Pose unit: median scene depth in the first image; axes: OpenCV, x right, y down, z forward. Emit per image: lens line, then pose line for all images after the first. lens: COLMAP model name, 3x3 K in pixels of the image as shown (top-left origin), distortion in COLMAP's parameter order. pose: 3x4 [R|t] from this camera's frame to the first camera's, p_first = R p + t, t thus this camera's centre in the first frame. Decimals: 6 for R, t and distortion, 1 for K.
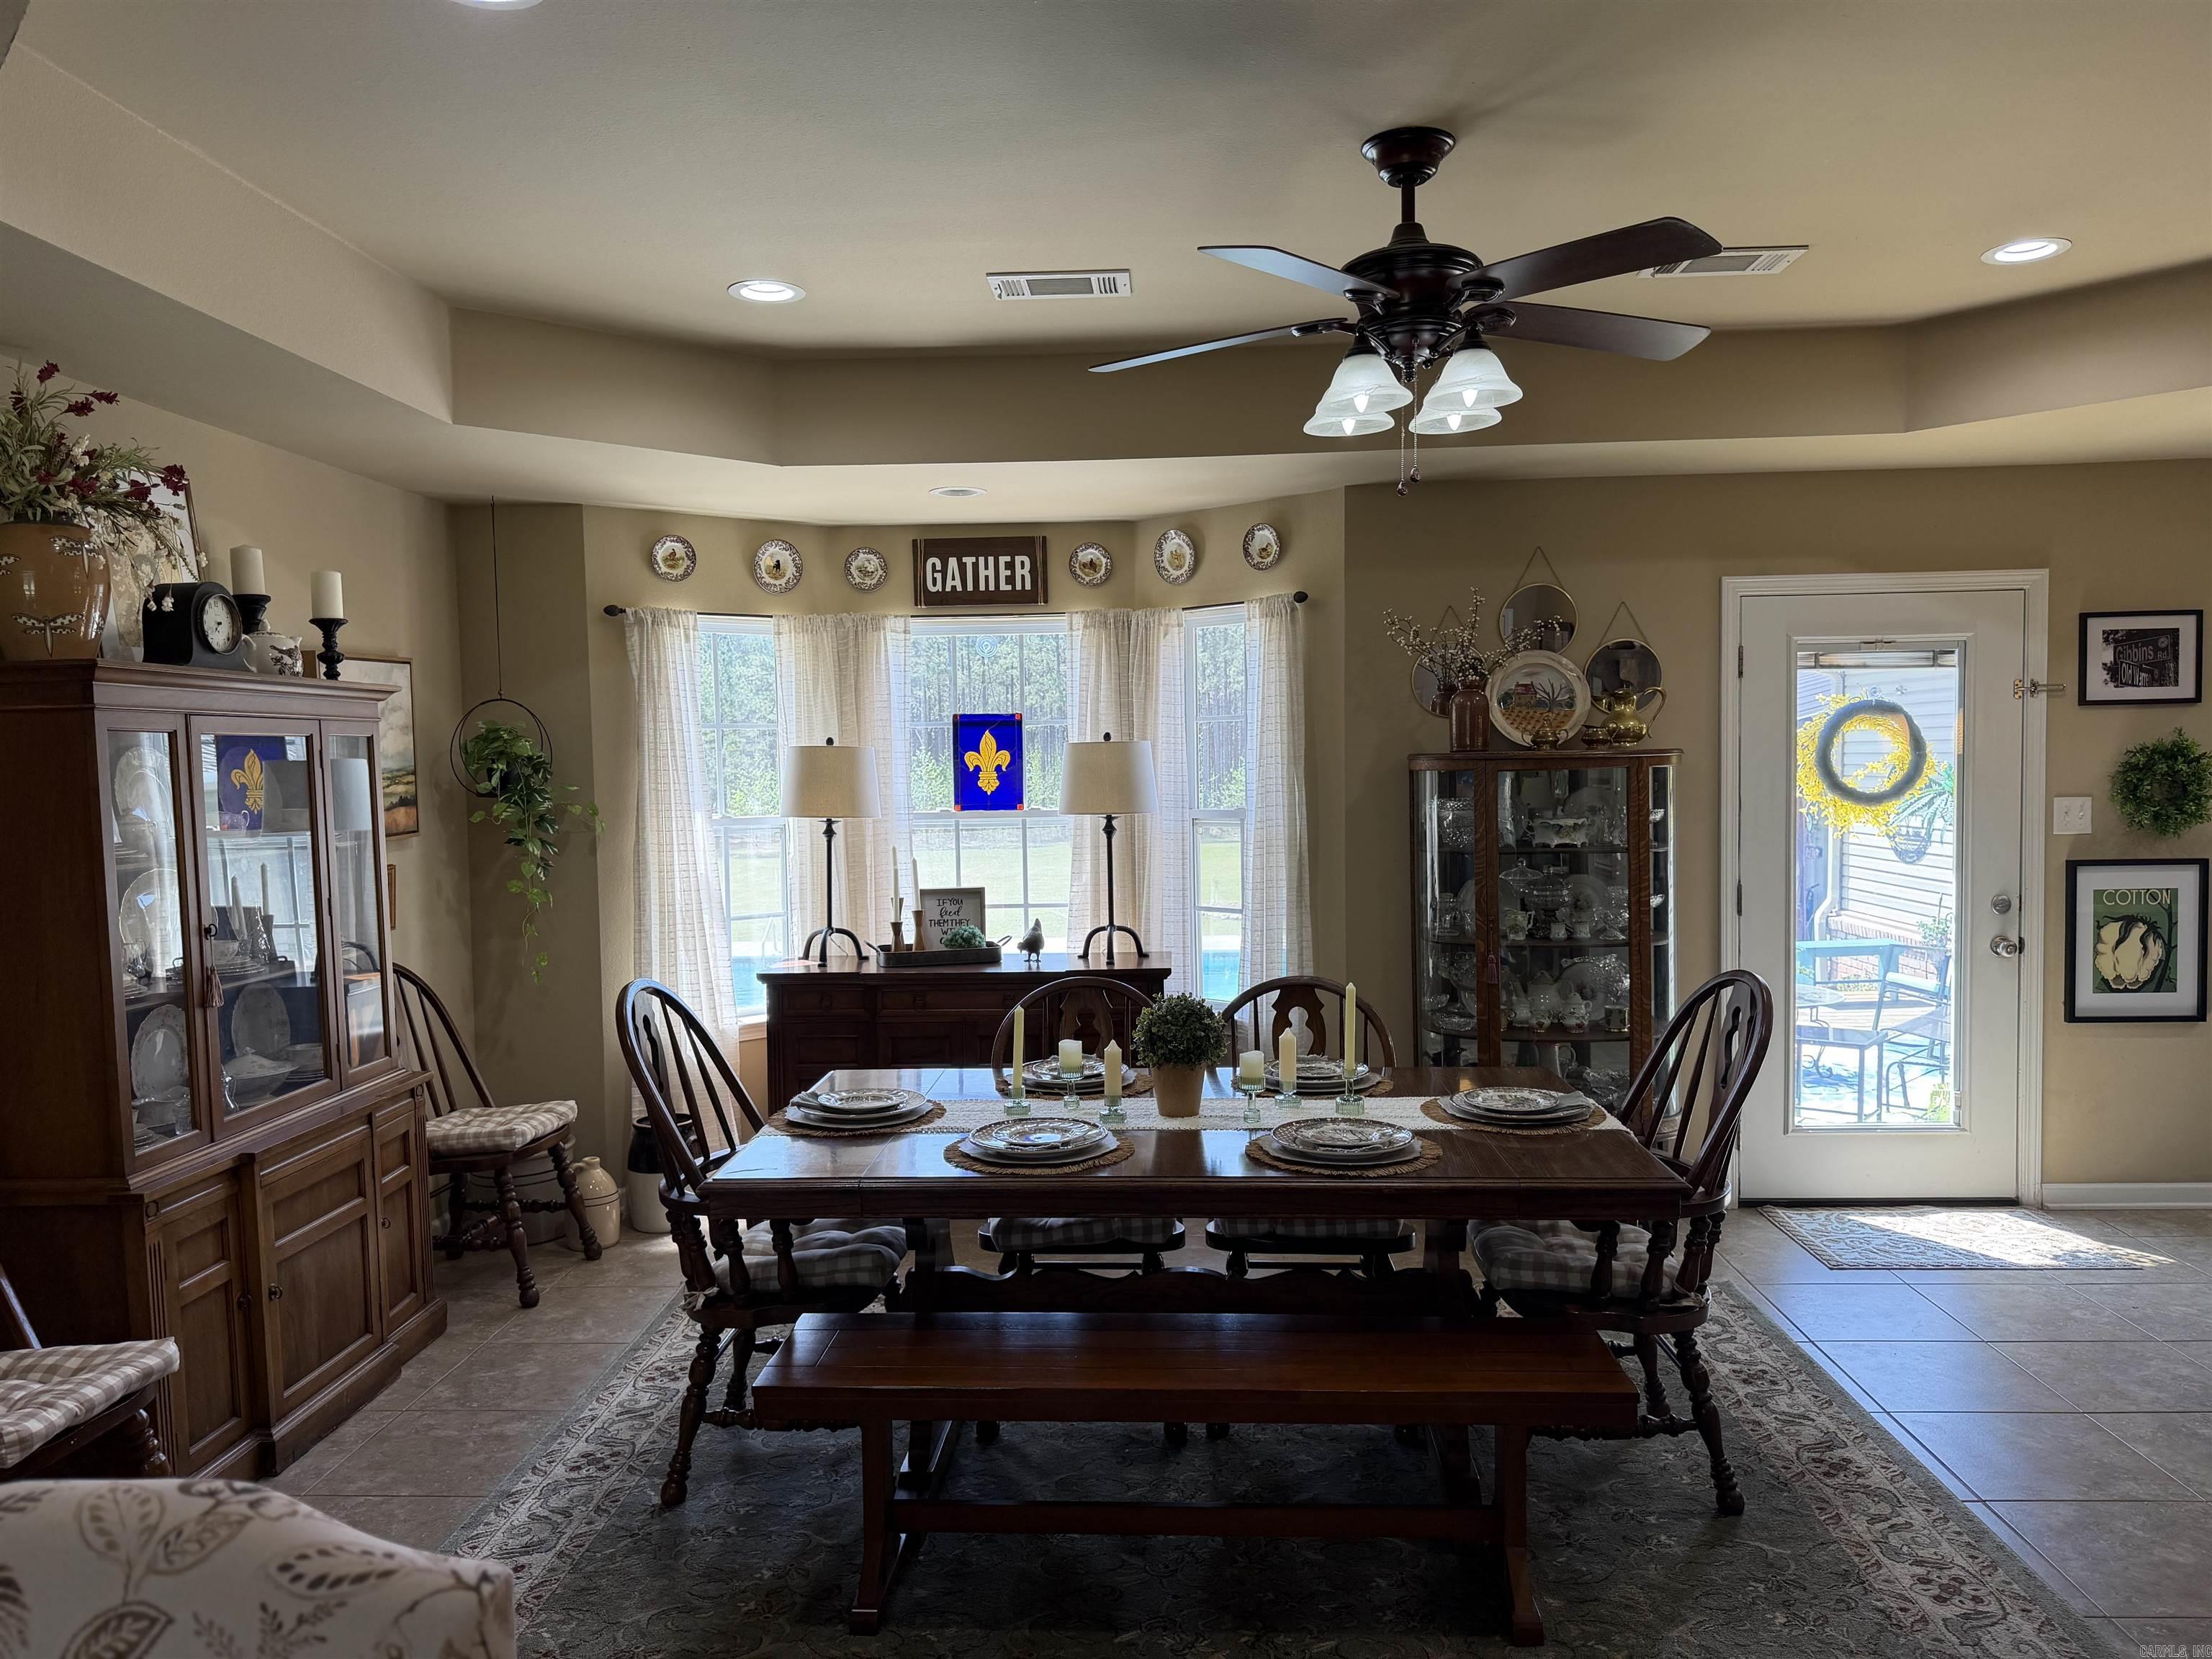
lens RADIAL K [[1549.3, 0, 1088.6], [0, 1549.3, 842.0], [0, 0, 1]] dist [0.061714, -0.084330]
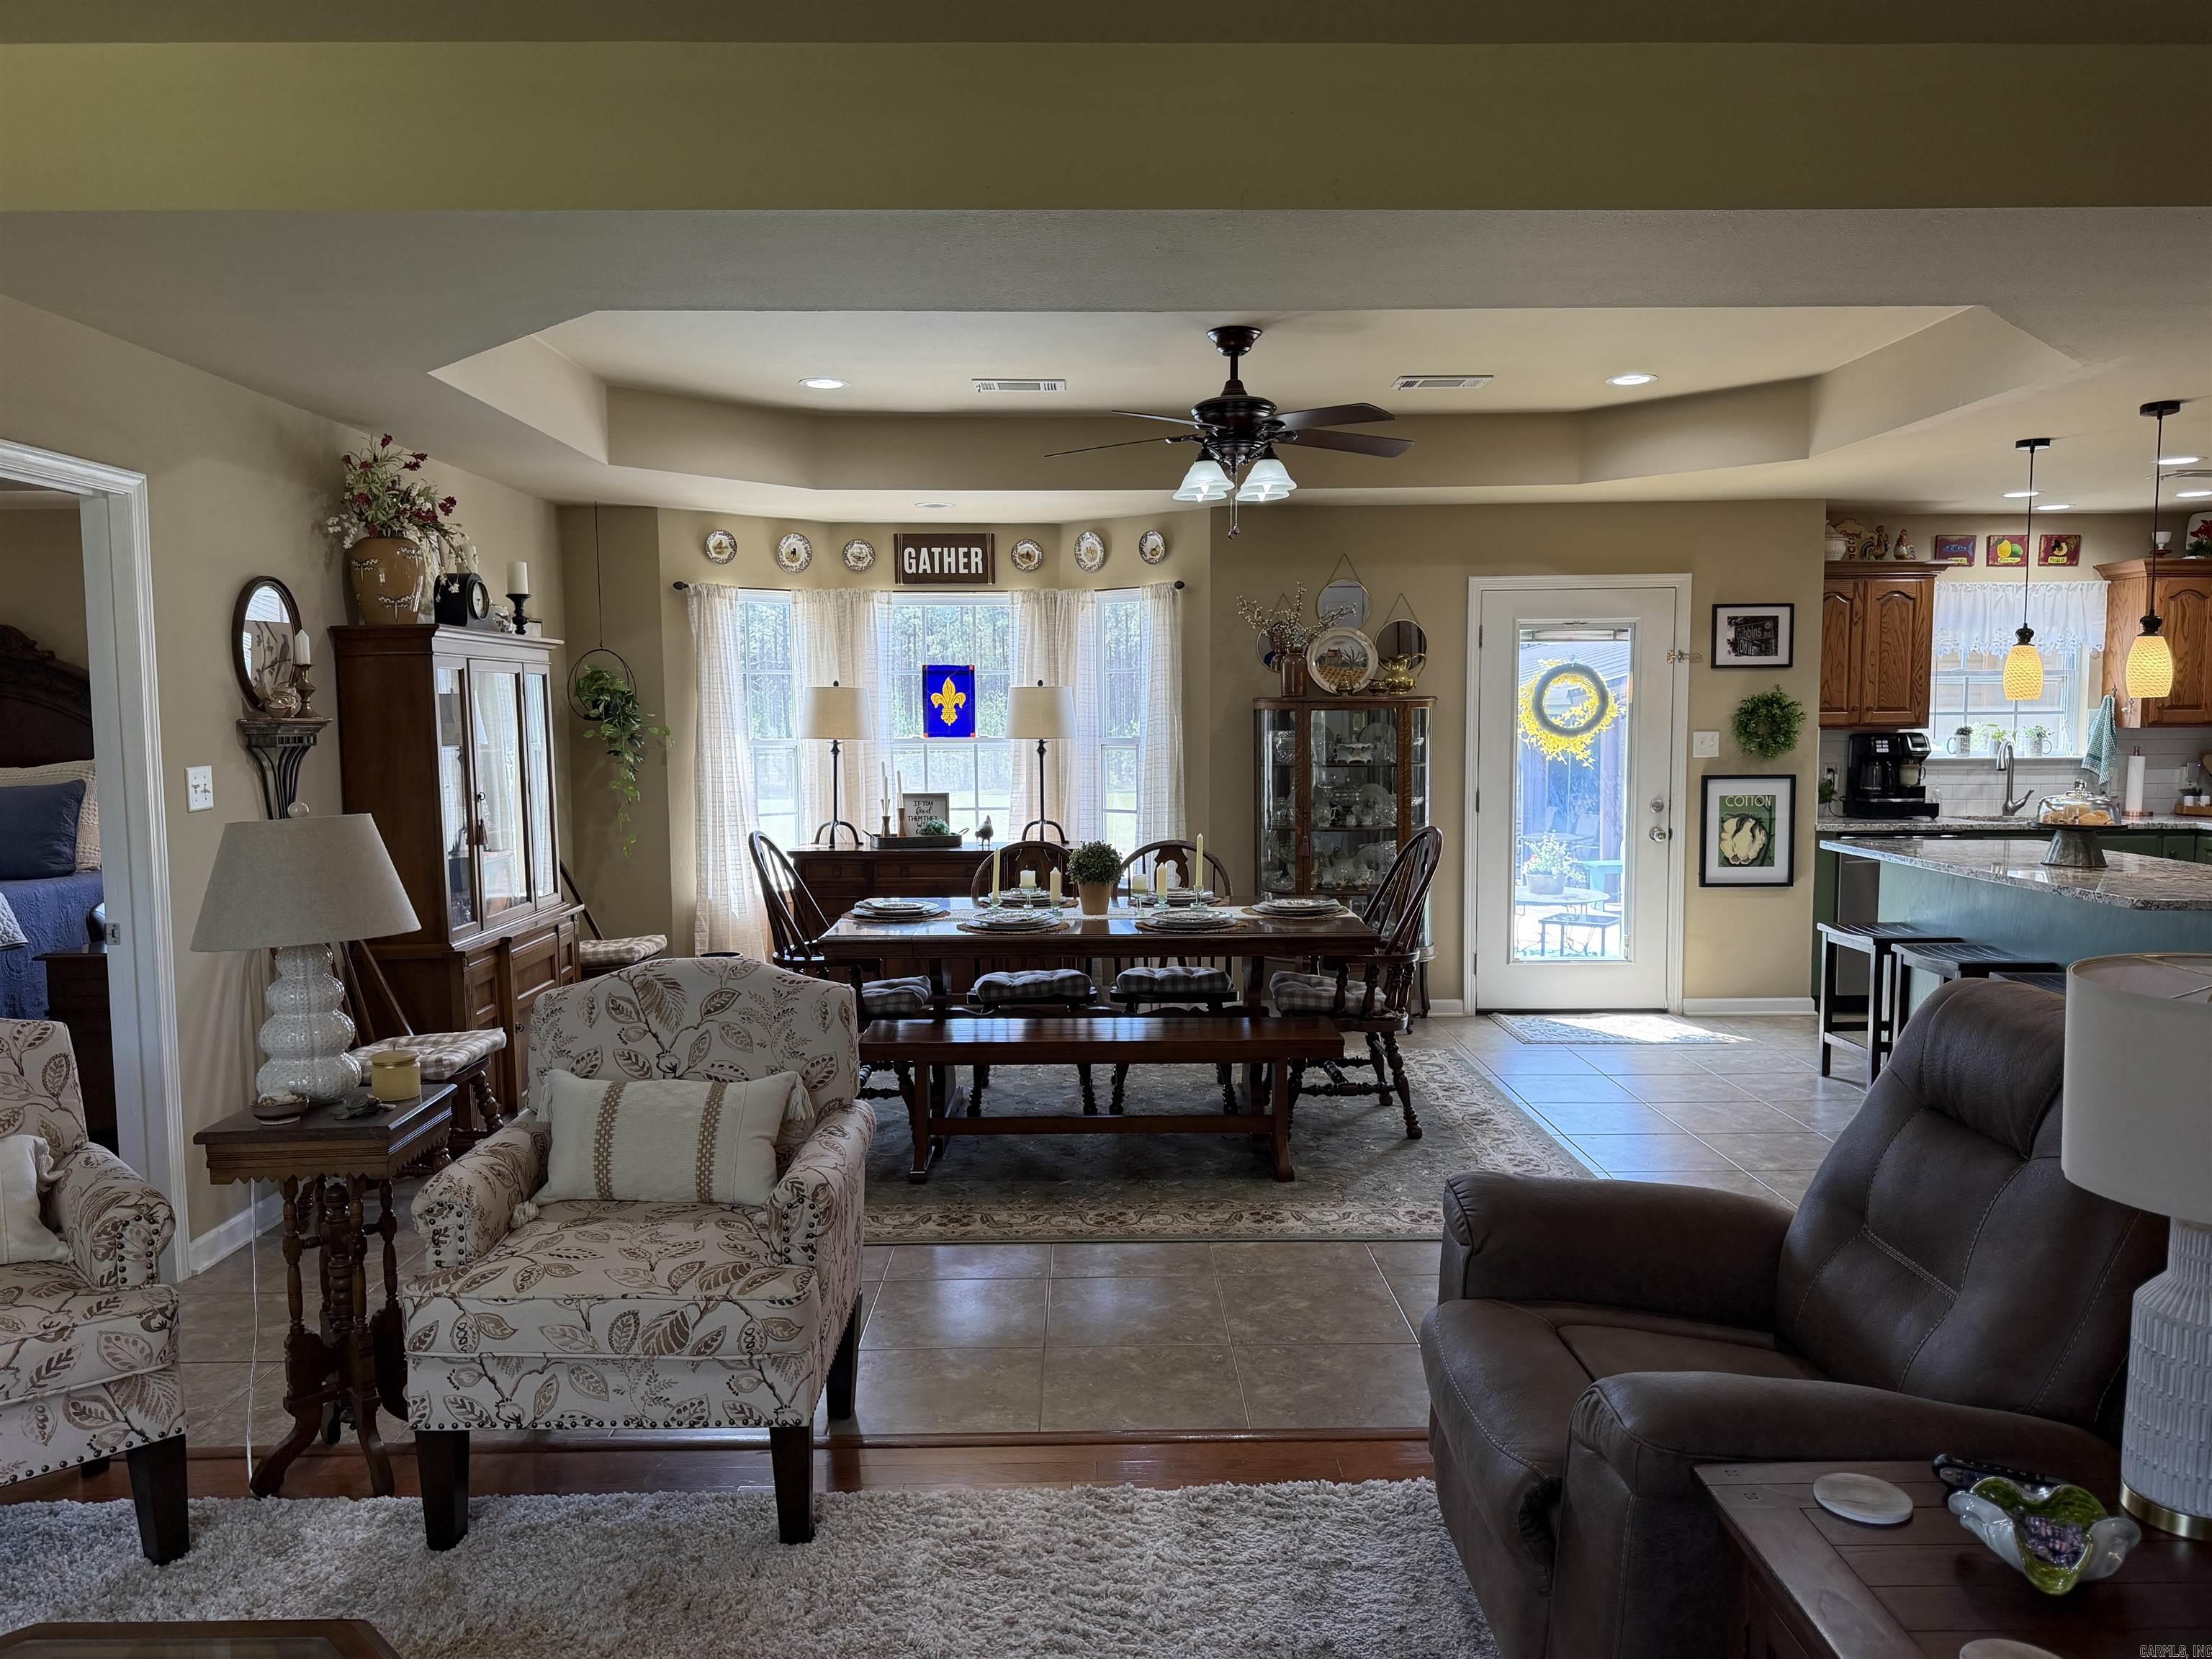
lens RADIAL K [[1549.3, 0, 1103.8], [0, 1549.3, 831.9], [0, 0, 1]] dist [0.061714, -0.084330]
pose [[0.997223, 0.005159, 0.074290, -0.035231], [-0.006999, 0.999675, 0.024534, 0.032543], [-0.074139, -0.024986, 0.996935, -0.406007]]
